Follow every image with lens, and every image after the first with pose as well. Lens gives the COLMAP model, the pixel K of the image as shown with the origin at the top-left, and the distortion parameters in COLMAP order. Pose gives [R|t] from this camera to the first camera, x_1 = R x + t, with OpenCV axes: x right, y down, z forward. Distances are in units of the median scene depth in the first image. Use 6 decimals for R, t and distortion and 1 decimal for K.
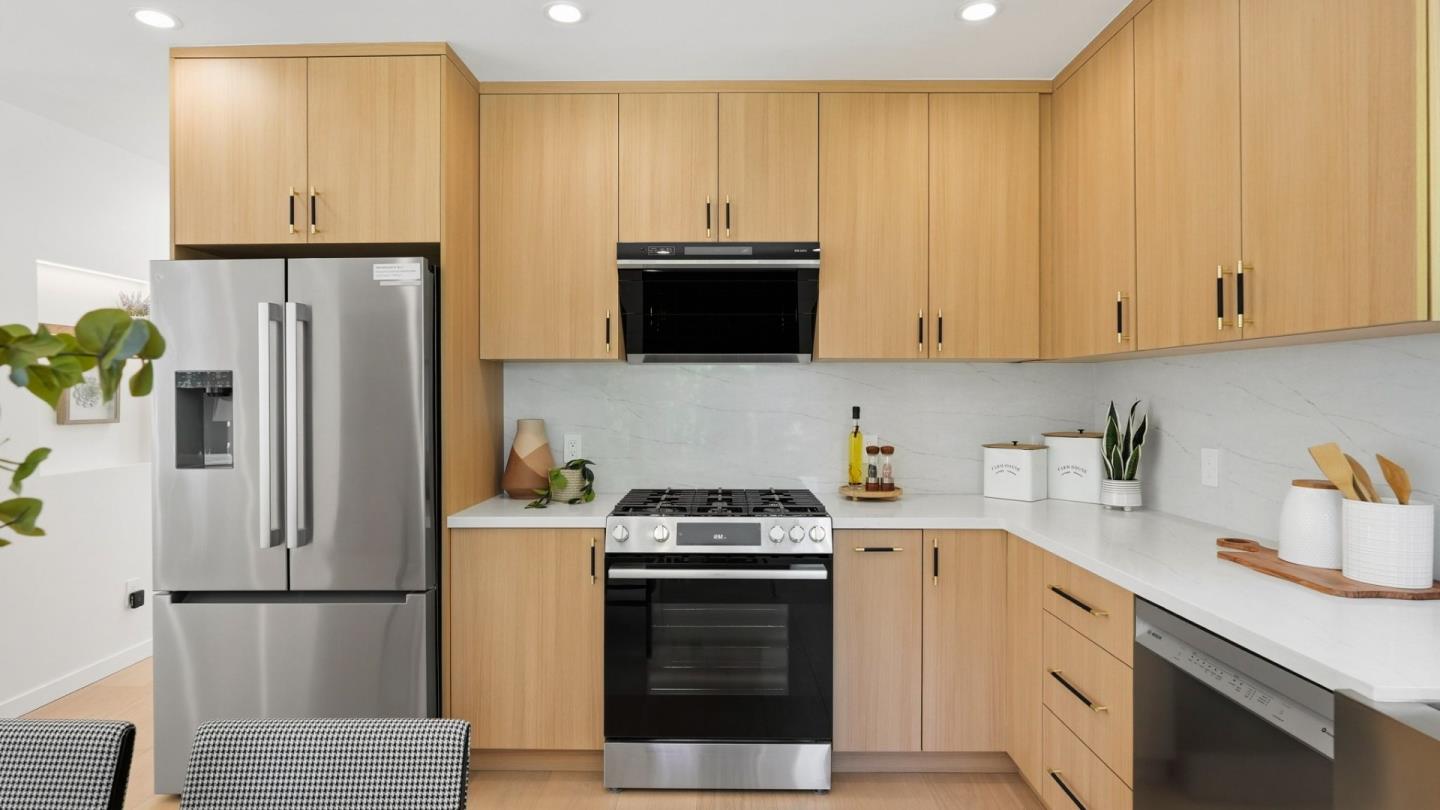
lens RADIAL K [[730.4, 0, 720.0], [0, 730.4, 405.0], [0, 0, 1]] dist [-0.014595, -0.000132]
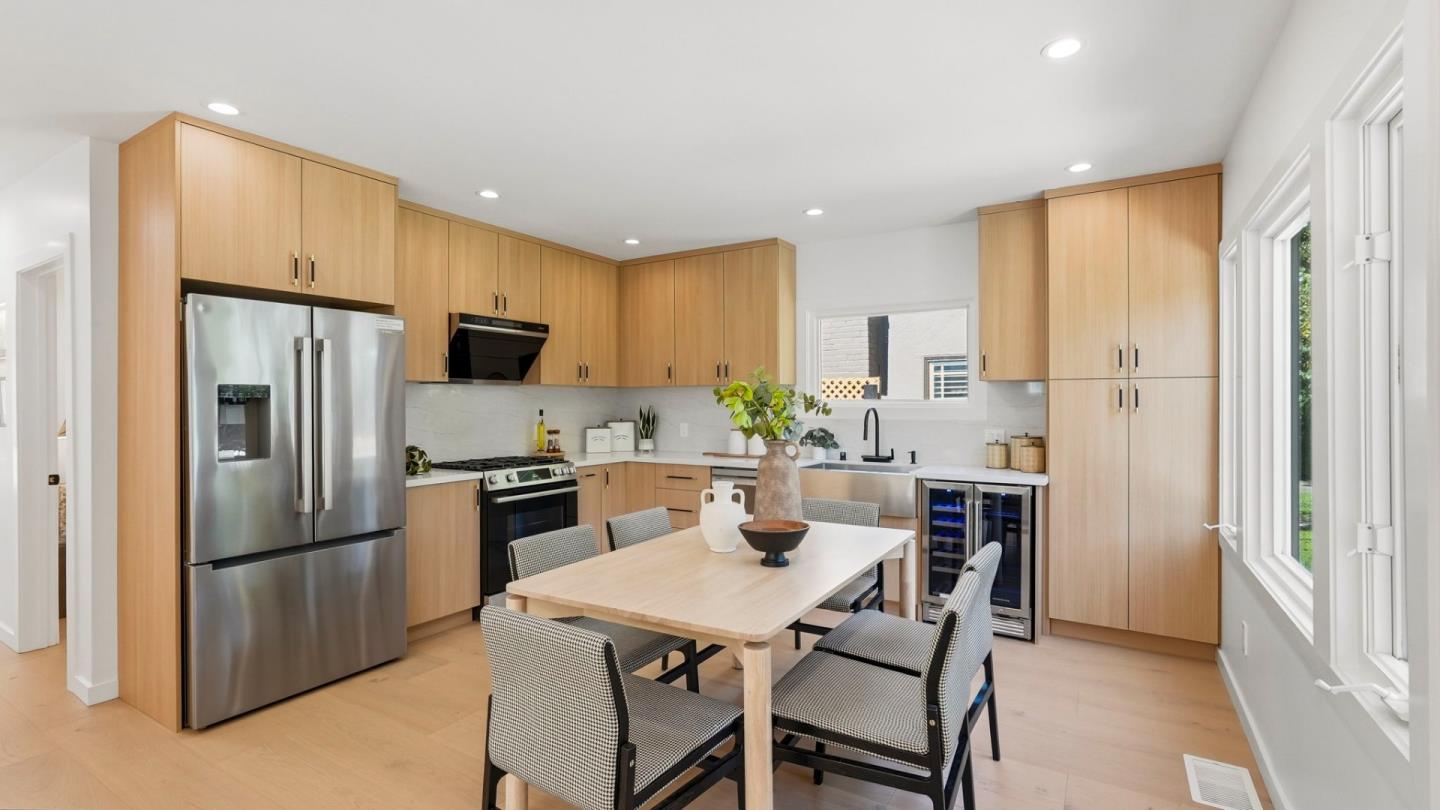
lens RADIAL K [[654.3, 0, 720.0], [0, 654.3, 405.0], [0, 0, 1]] dist [-0.004746, -0.000349]
pose [[0.508974, -0.004950, 0.860768, -1.110657], [0.020777, 0.999763, -0.006536, 0.012125], [-0.860531, 0.021211, 0.508956, -0.275124]]
